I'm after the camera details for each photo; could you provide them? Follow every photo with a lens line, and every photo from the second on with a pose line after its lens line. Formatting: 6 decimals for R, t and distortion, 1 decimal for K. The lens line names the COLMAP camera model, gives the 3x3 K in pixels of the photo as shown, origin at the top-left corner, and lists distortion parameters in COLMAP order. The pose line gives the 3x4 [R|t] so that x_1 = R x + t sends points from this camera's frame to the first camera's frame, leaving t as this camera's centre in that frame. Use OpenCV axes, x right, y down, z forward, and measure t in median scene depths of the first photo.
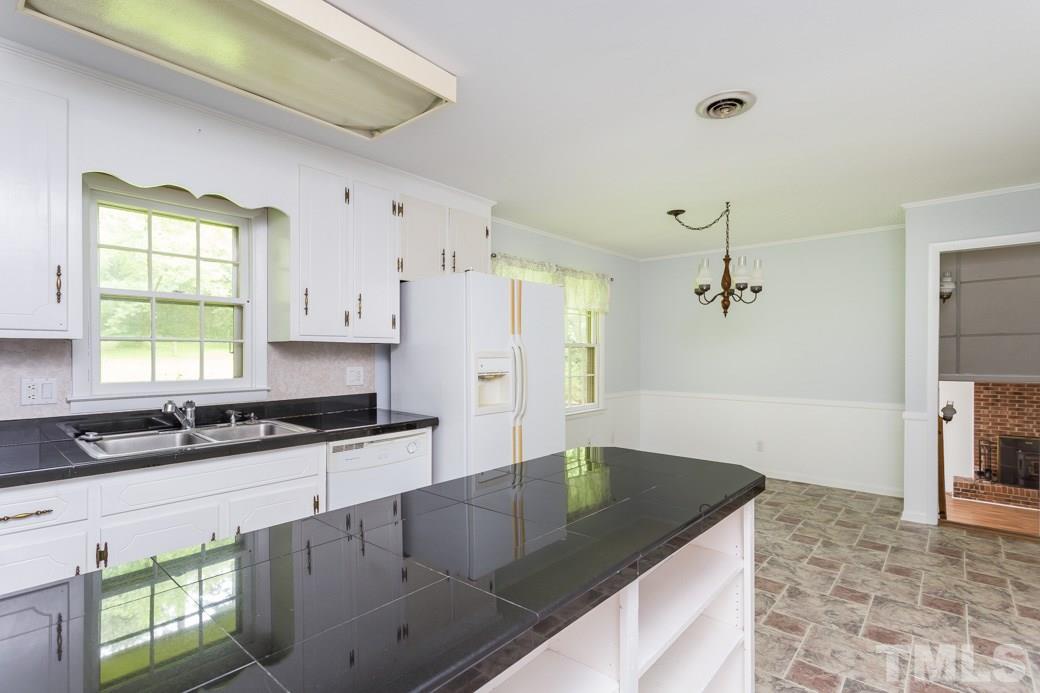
lens RADIAL K [[499.5, 0, 530.0], [0, 499.5, 349.8], [0, 0, 1]] dist [0.002726, -0.001601]
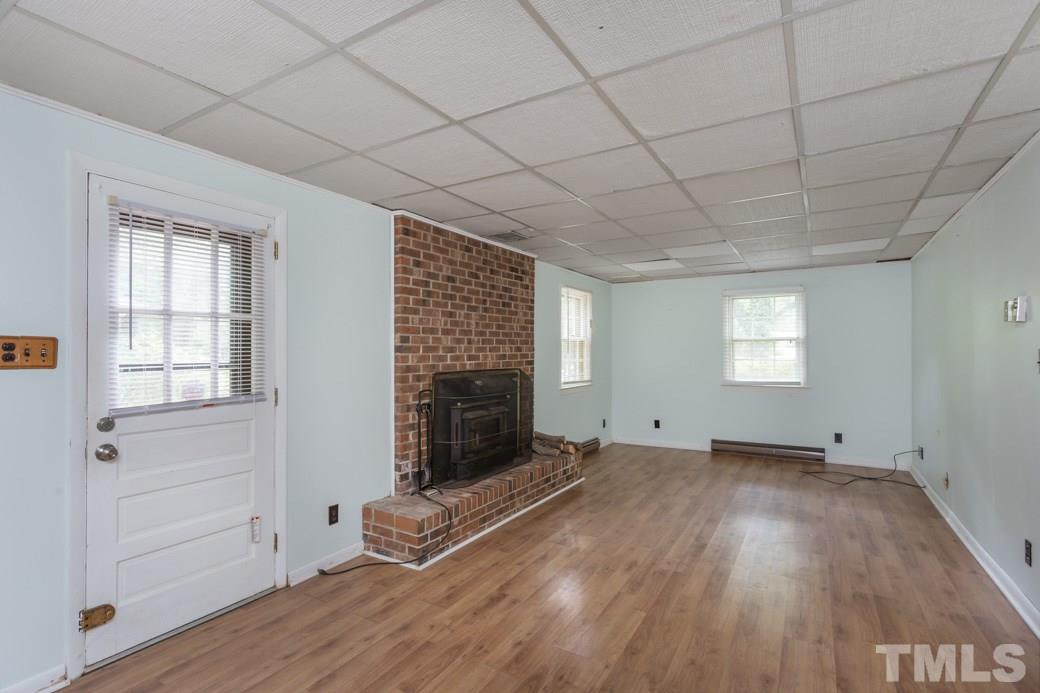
lens RADIAL K [[499.5, 0, 518.7], [0, 499.5, 348.0], [0, 0, 1]] dist [0.002726, -0.001601]
pose [[-0.165913, 0.008626, 0.986103, 0.505346], [0.006827, 0.999948, -0.007598, 0.151062], [-0.986117, 0.005472, -0.165963, 0.995551]]
